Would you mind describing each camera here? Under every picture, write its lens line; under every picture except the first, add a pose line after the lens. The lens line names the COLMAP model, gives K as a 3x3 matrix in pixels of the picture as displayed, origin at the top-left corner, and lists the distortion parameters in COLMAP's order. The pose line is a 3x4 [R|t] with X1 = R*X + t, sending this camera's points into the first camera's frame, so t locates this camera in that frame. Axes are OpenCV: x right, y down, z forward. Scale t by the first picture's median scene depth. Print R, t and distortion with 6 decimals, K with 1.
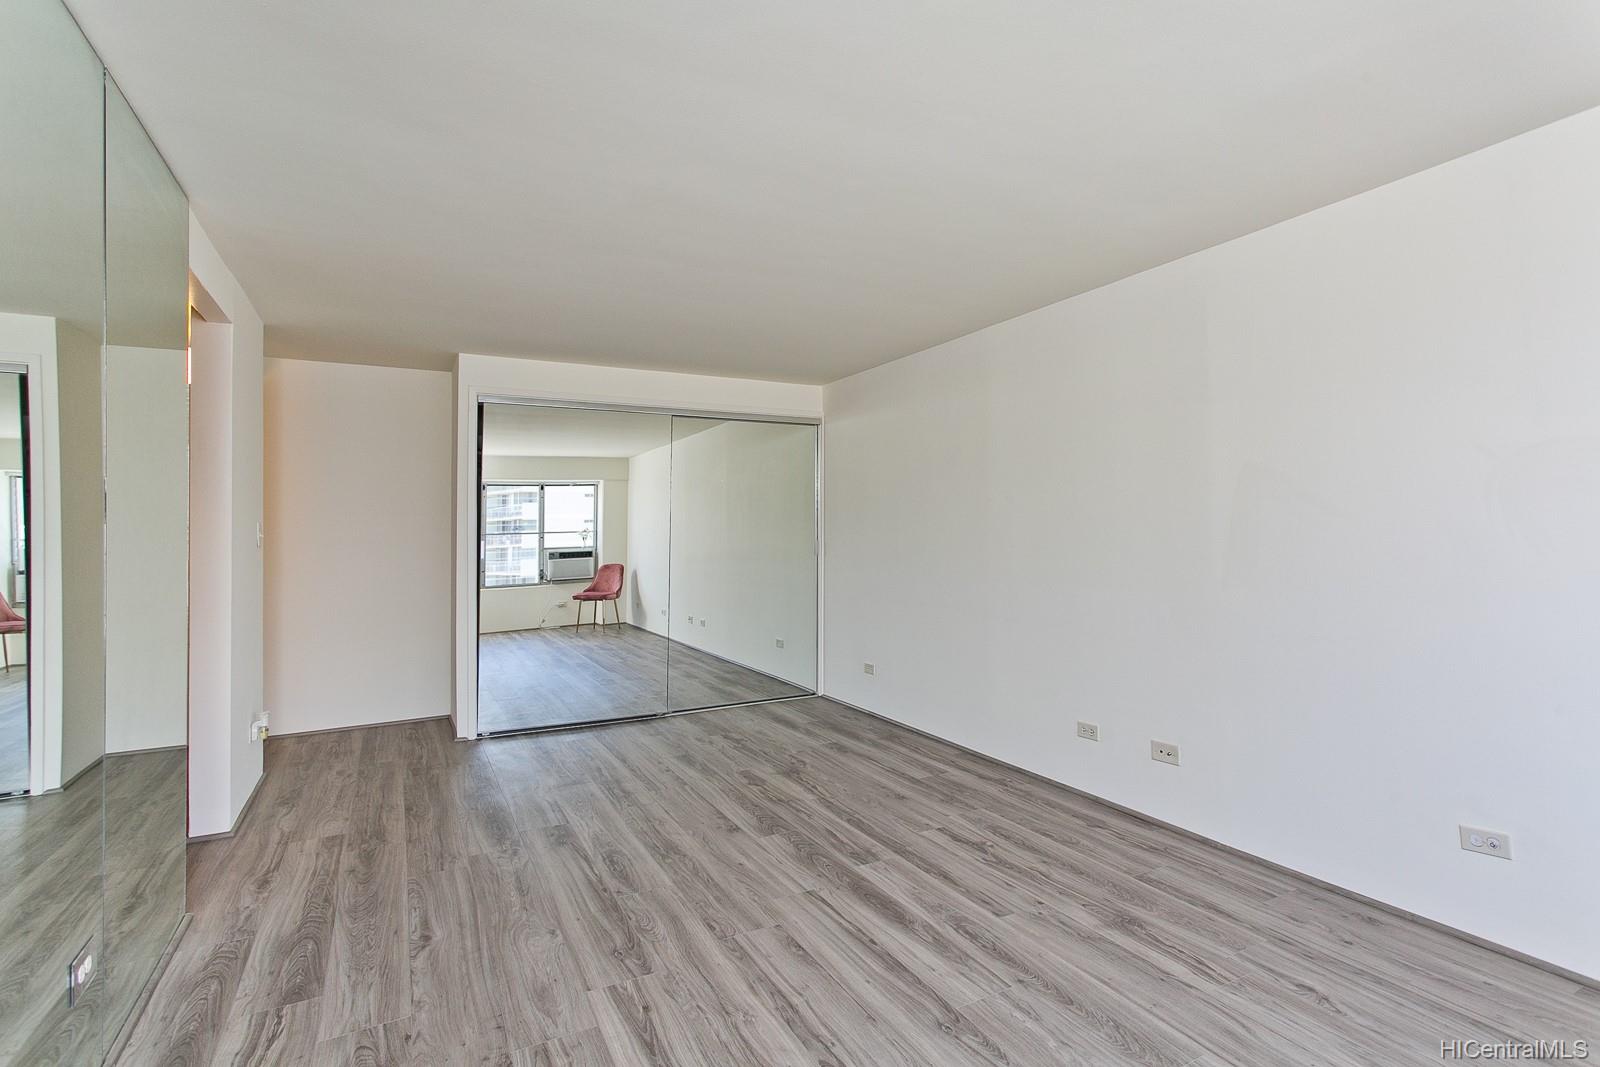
lens RADIAL K [[762.7, 0, 804.6], [0, 762.7, 549.4], [0, 0, 1]] dist [-0.000751, 0.000748]
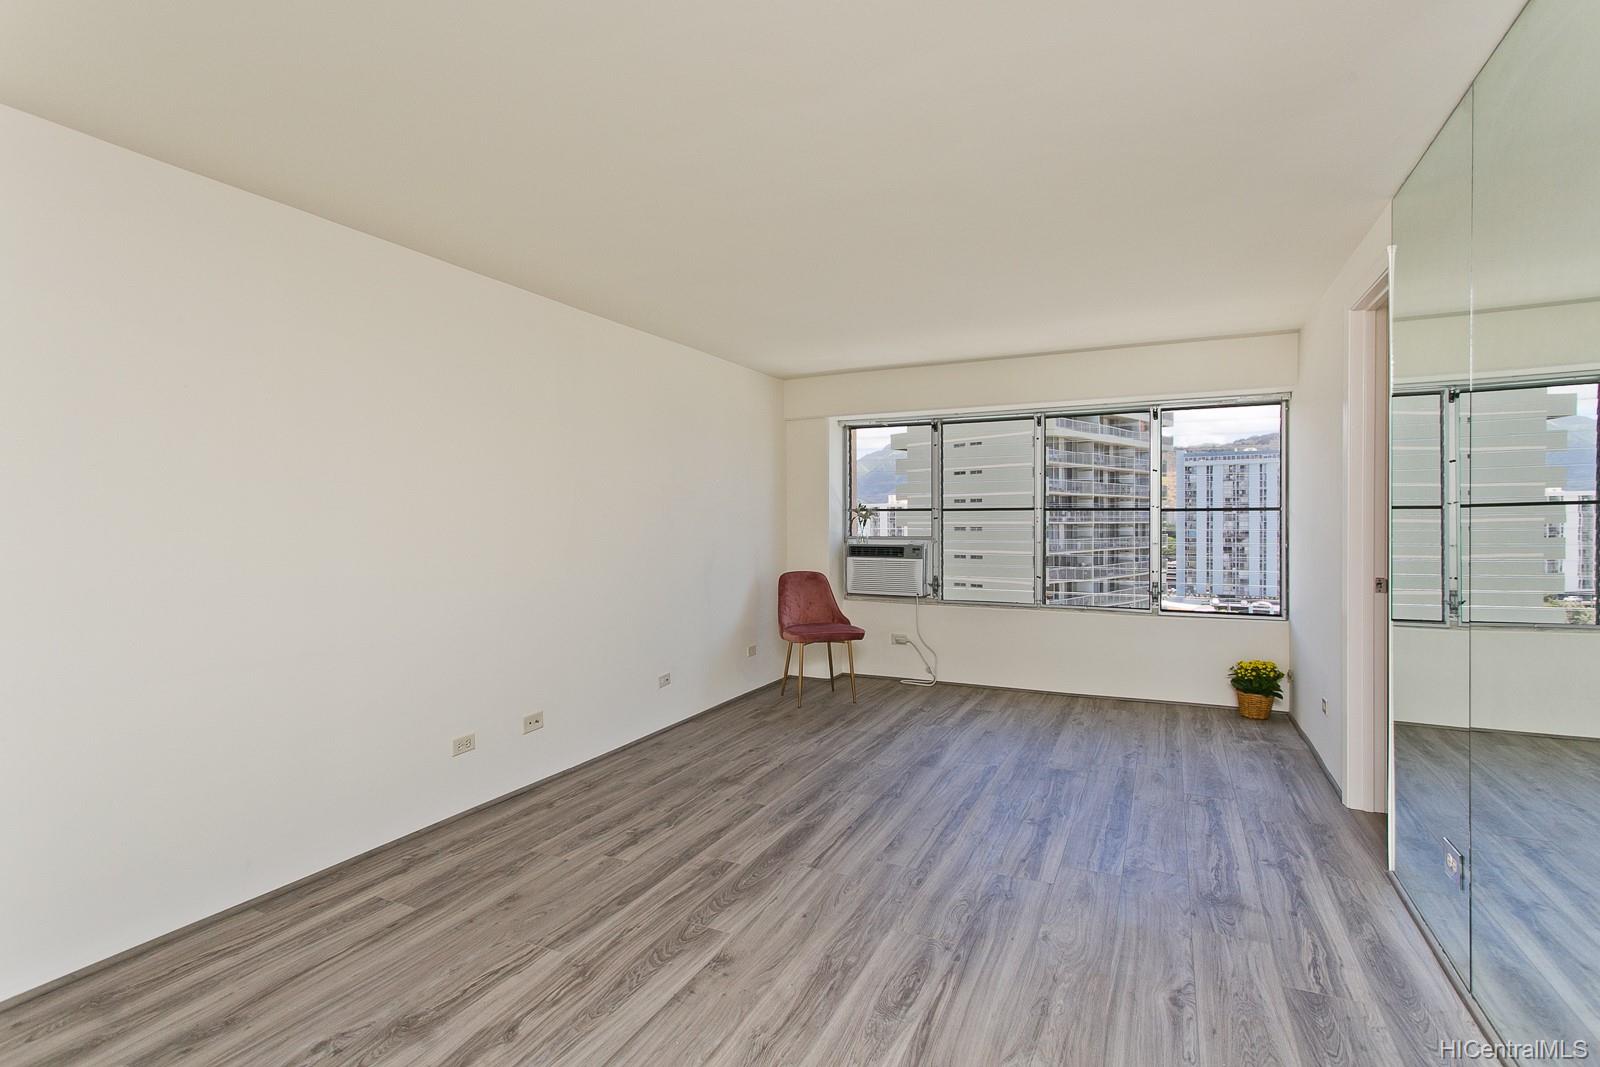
lens RADIAL K [[762.7, 0, 796.9], [0, 762.7, 521.2], [0, 0, 1]] dist [-0.000751, 0.000748]
pose [[-0.588472, 0.018175, 0.808313, -0.780513], [0.032254, 0.999479, 0.001008, -0.027608], [-0.807874, 0.026664, -0.588752, 1.510357]]
